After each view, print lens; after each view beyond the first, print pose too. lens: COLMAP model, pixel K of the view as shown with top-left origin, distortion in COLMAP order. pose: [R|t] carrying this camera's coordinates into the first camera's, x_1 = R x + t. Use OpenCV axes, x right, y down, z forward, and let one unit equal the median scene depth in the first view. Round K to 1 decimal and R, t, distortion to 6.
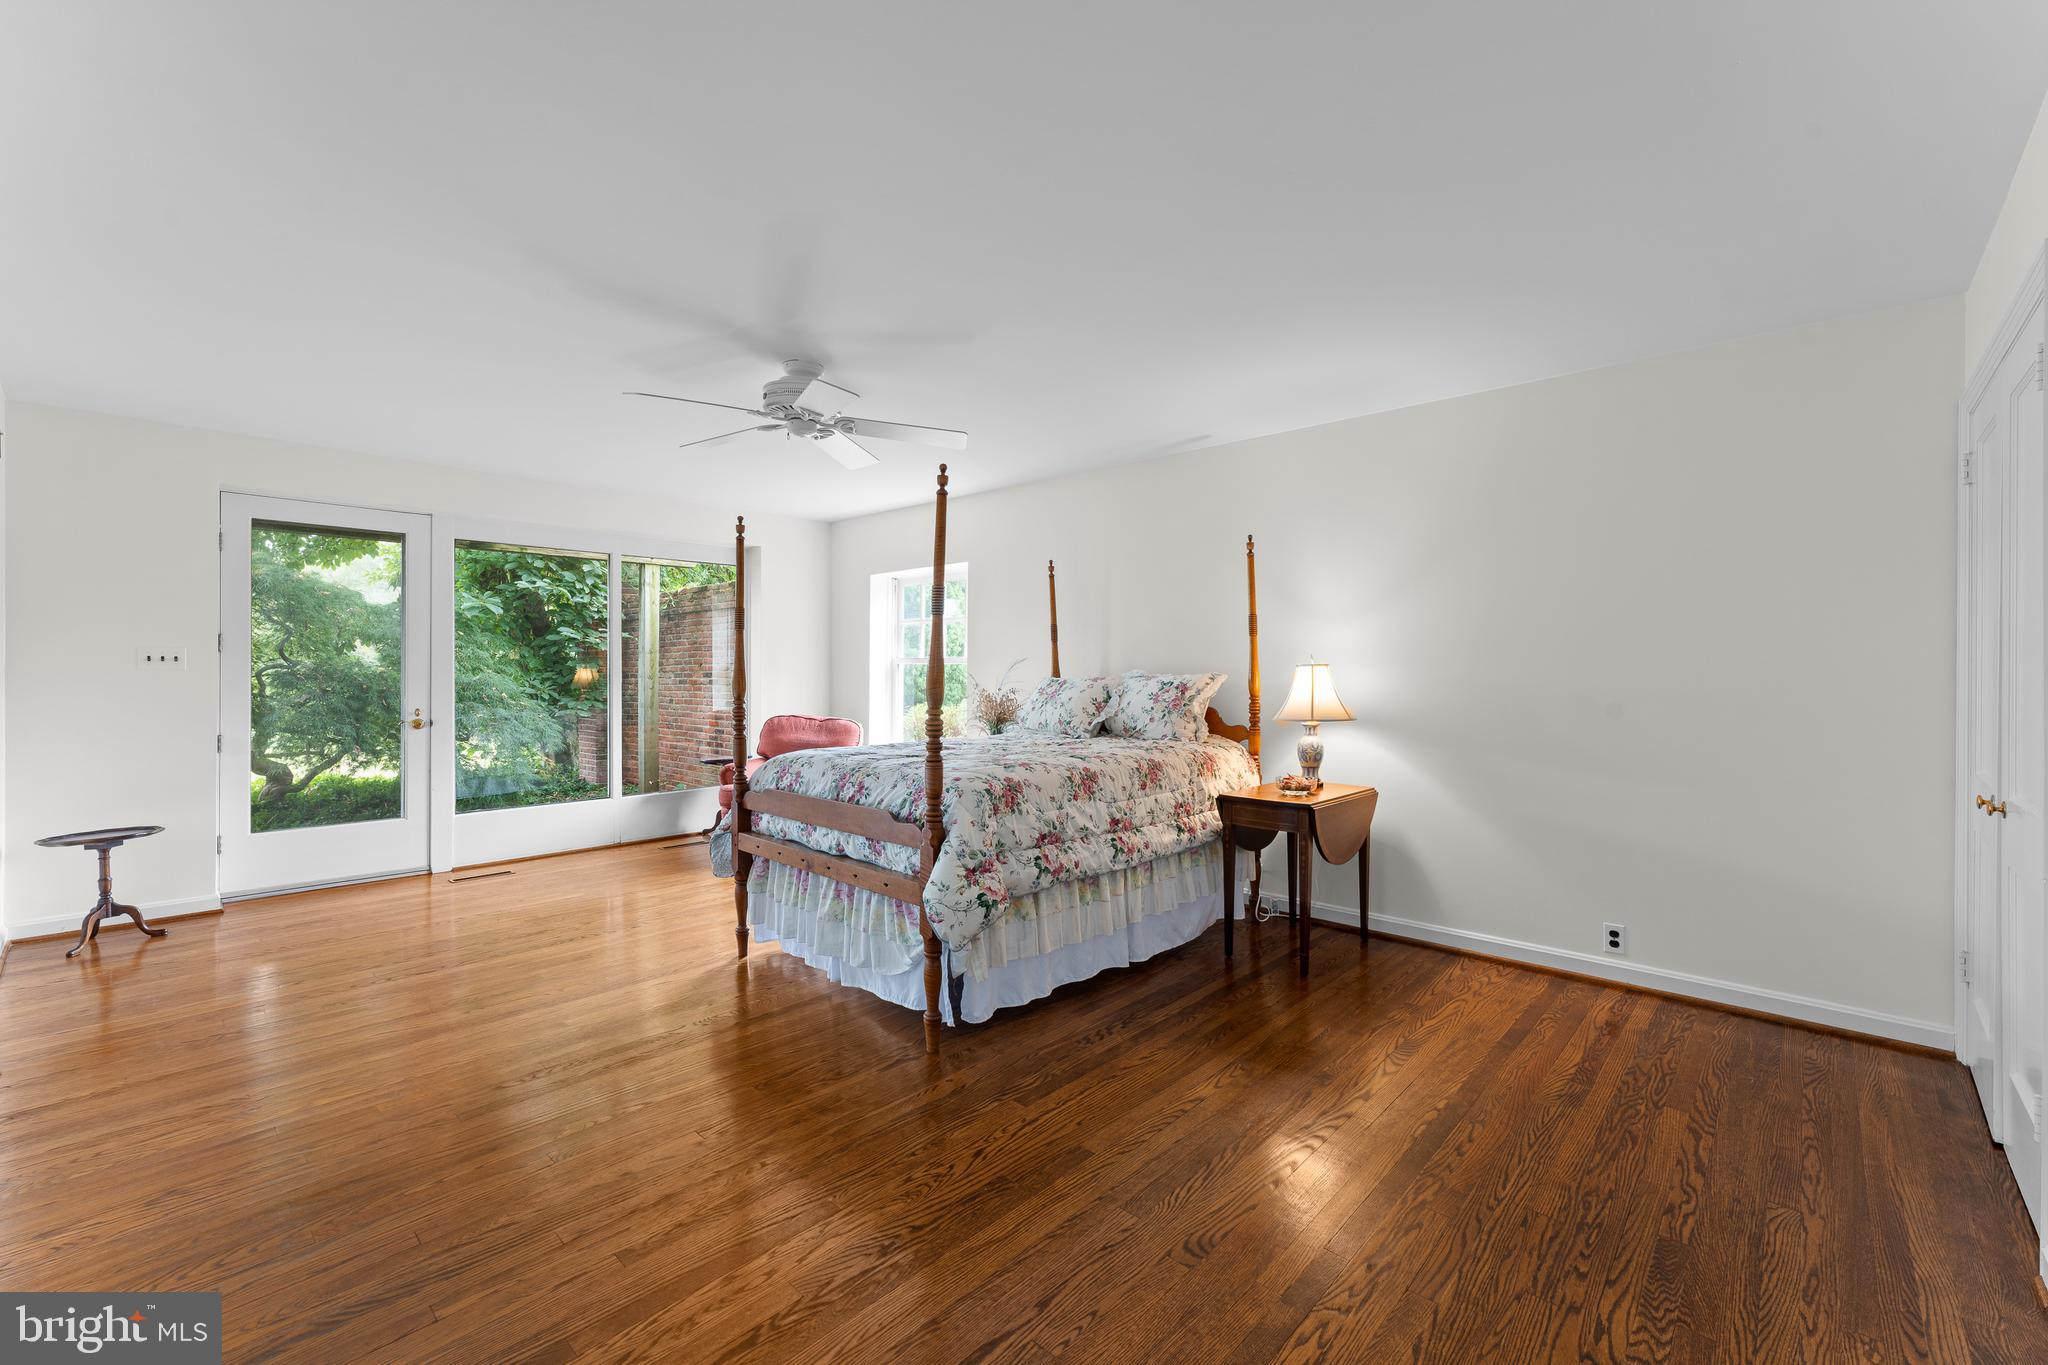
lens RADIAL K [[837.5, 0, 1027.4], [0, 837.5, 675.9], [0, 0, 1]] dist [-0.000934, -0.000017]
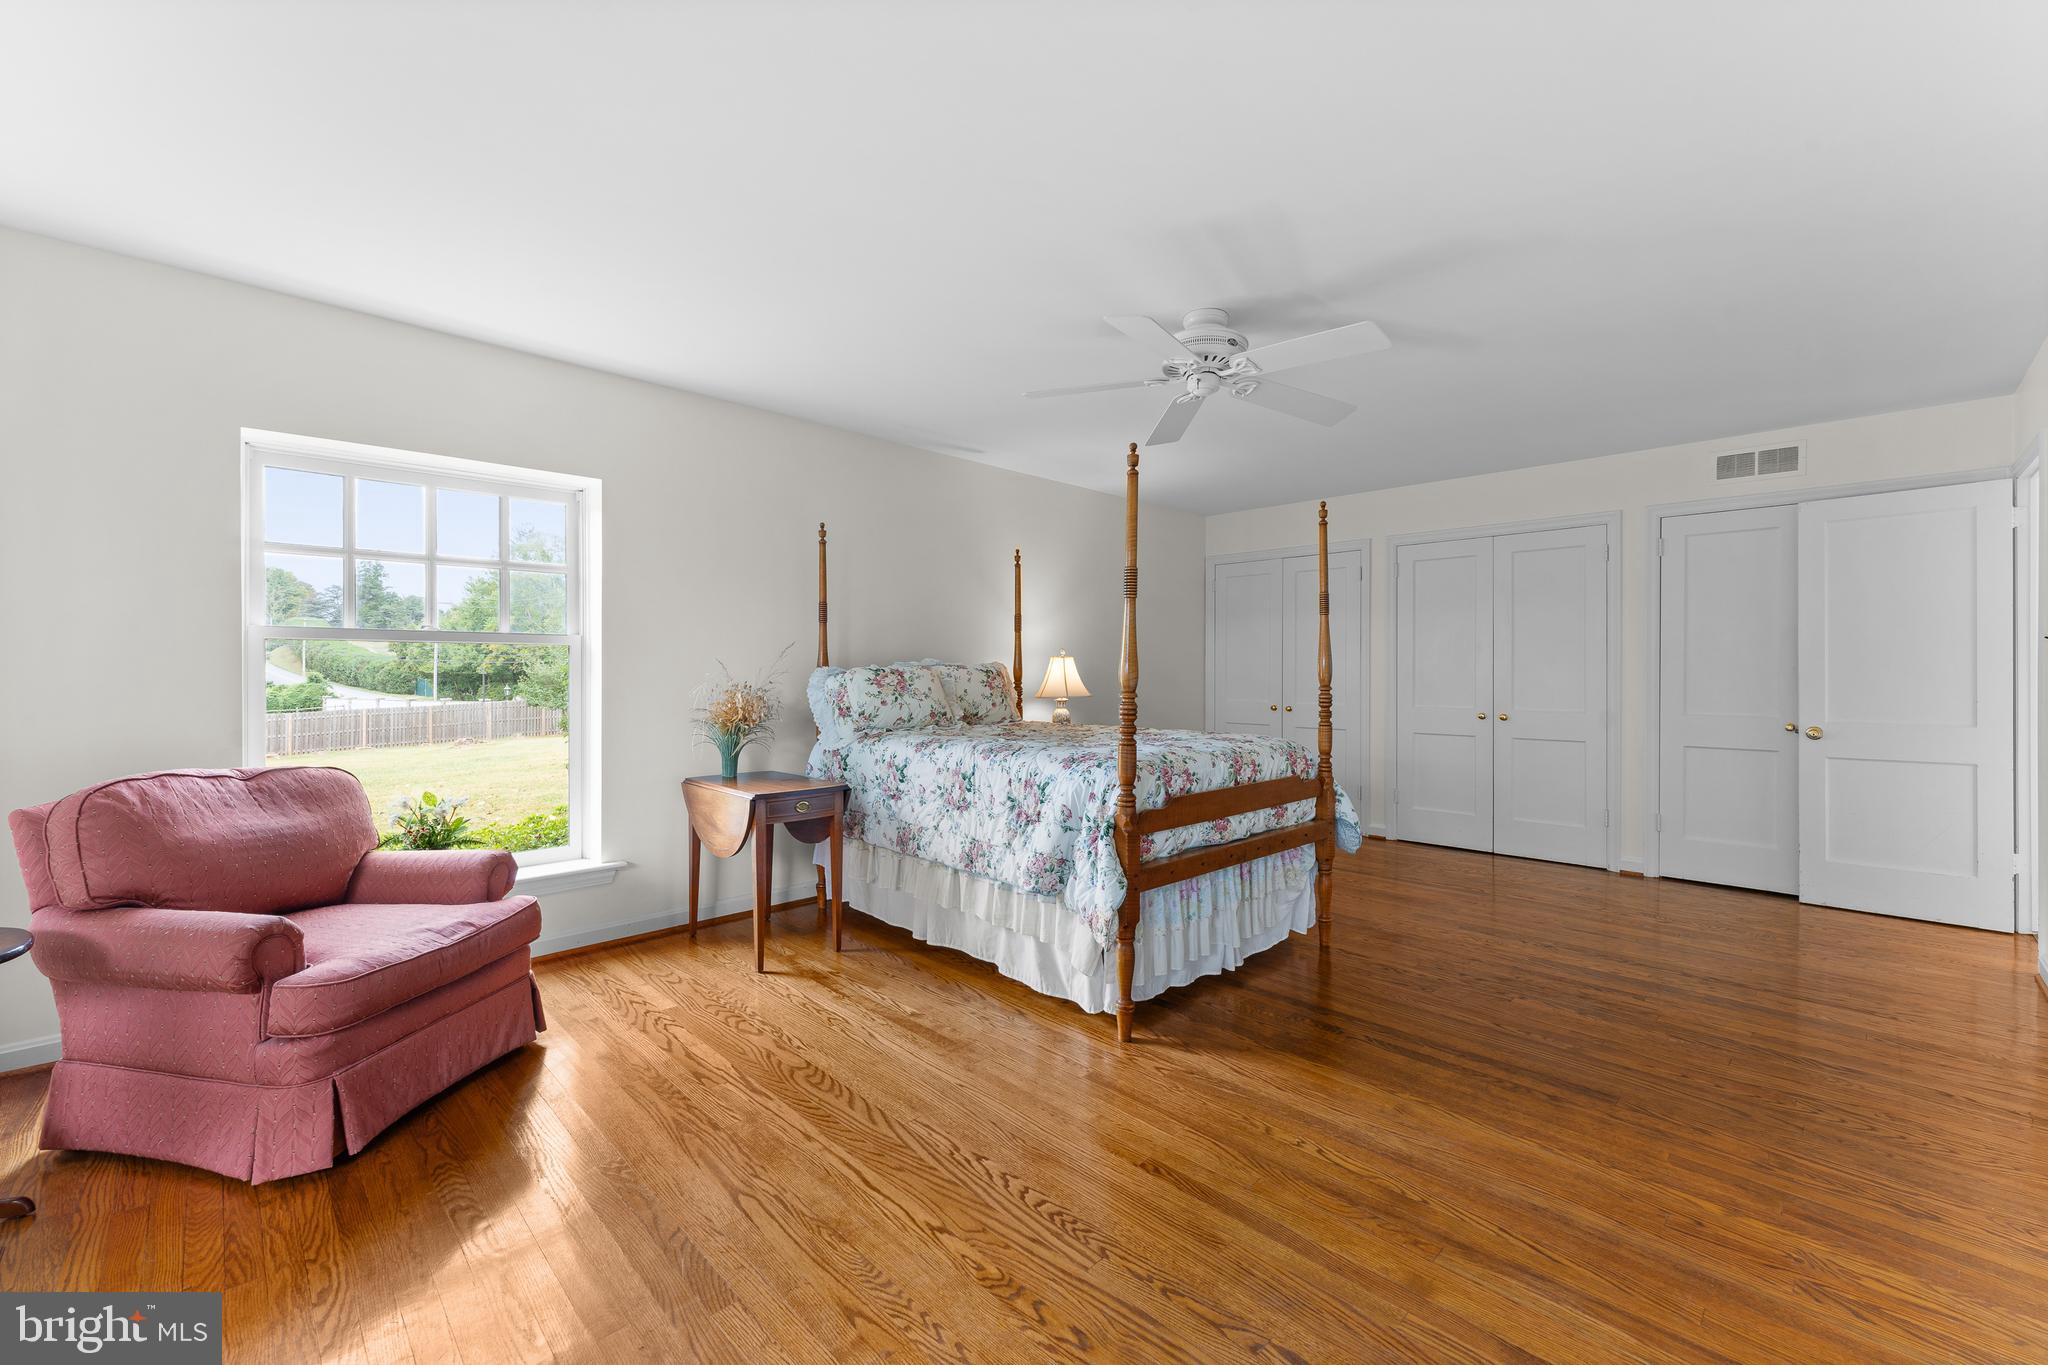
lens RADIAL K [[837.5, 0, 1027.4], [0, 837.5, 673.7], [0, 0, 1]] dist [-0.000934, -0.000017]
pose [[0.027277, -0.007407, 0.999600, -1.016511], [0.001008, 0.999972, 0.007382, 0.005718], [-0.999627, 0.000806, 0.027283, 1.002797]]
